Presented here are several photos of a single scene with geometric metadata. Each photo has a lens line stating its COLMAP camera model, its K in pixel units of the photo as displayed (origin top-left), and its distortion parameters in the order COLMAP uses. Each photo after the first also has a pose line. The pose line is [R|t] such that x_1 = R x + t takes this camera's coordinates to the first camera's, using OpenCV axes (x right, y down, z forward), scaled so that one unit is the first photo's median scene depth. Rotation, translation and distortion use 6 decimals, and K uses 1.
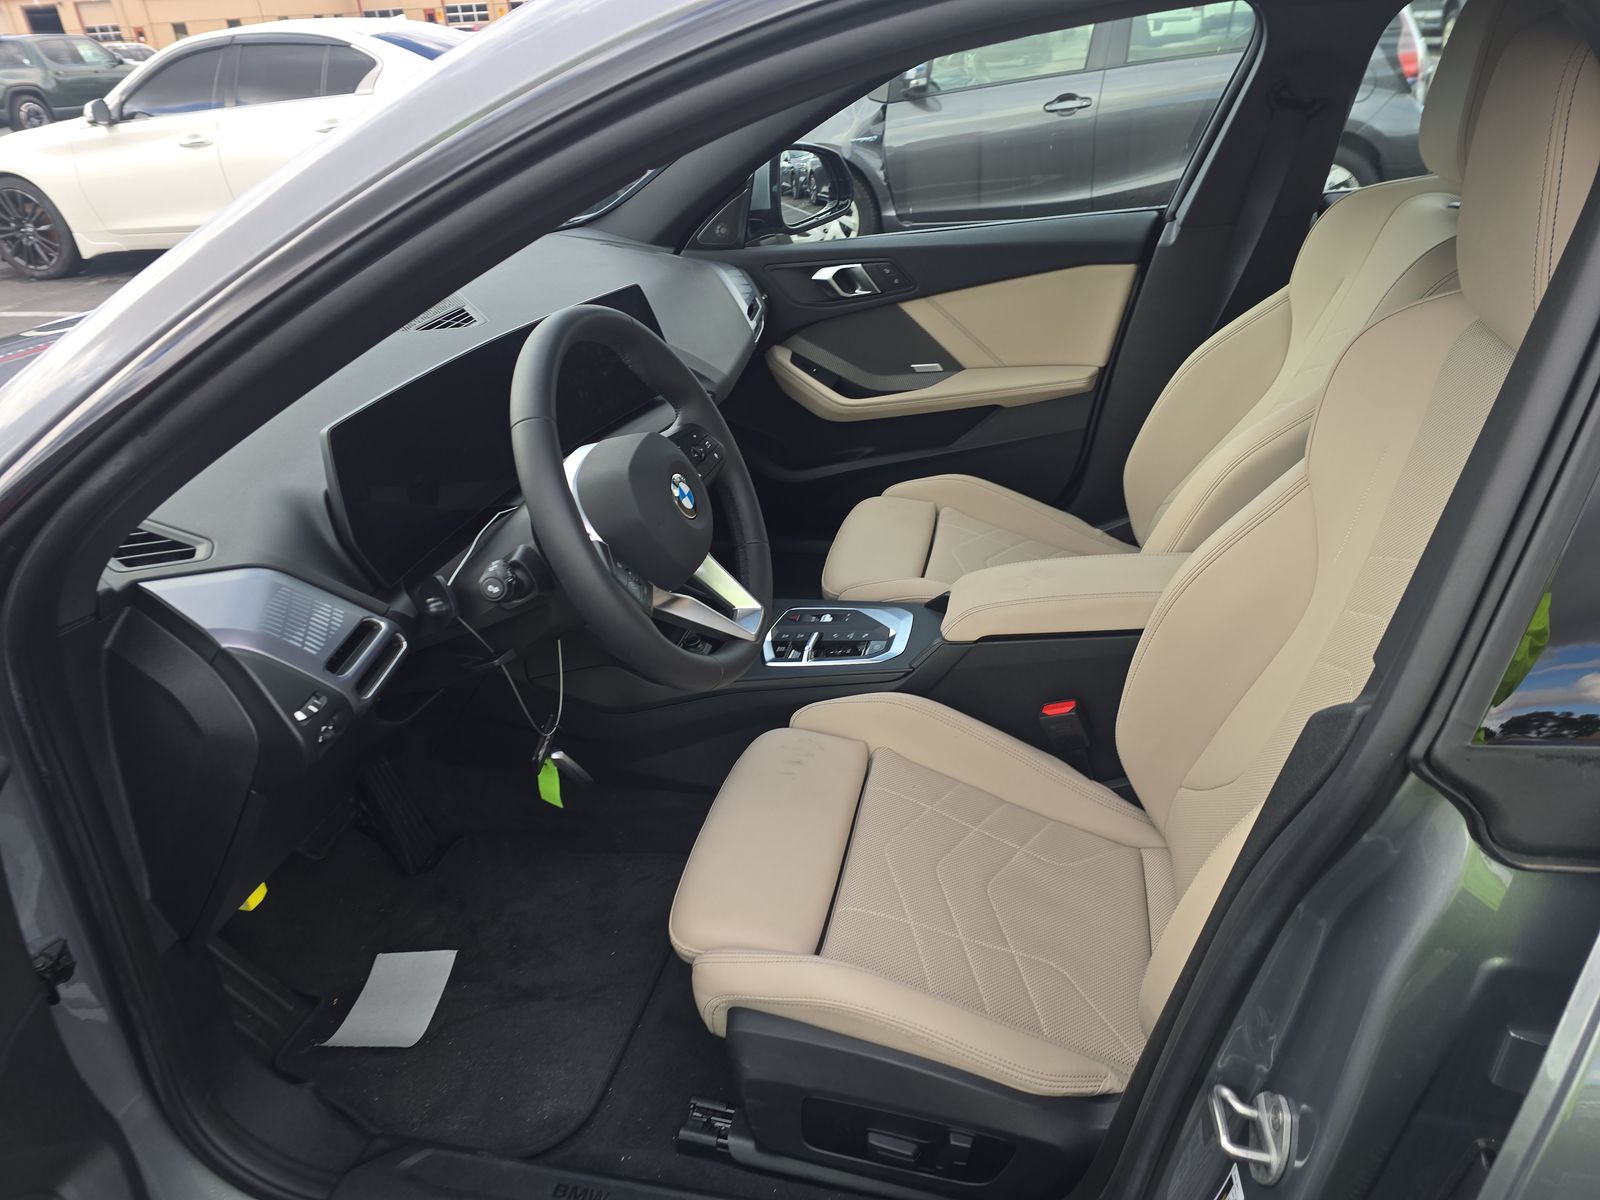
lens RADIAL K [[1093.0, 0, 800.0], [0, 1093.0, 600.0], [0, 0, 1]] dist [0.031902, -0.028721]
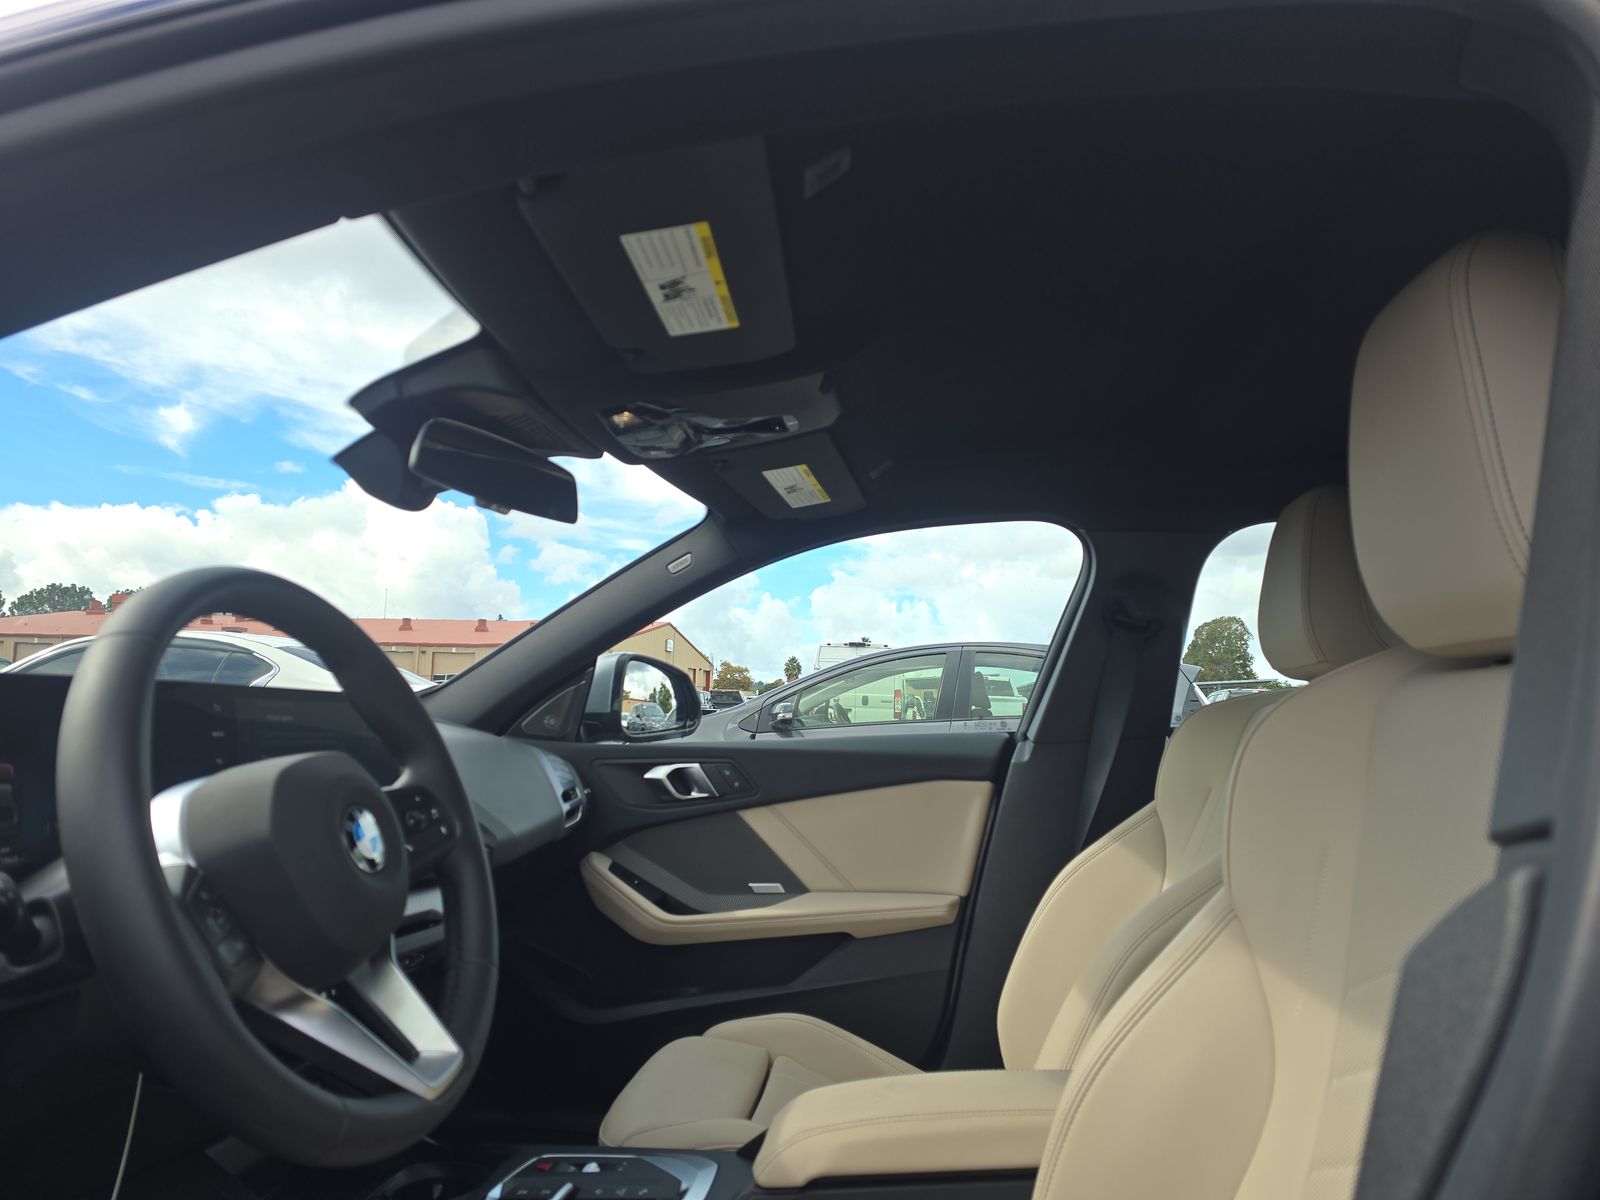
lens RADIAL K [[1062.9, 0, 808.1], [0, 1062.9, 599.0], [0, 0, 1]] dist [0.096365, -0.098737]
pose [[0.990702, 0.095858, 0.096547, 0.046111], [-0.024554, 0.823958, -0.566119, 0.081680], [-0.133818, 0.558484, 0.818650, 0.179189]]
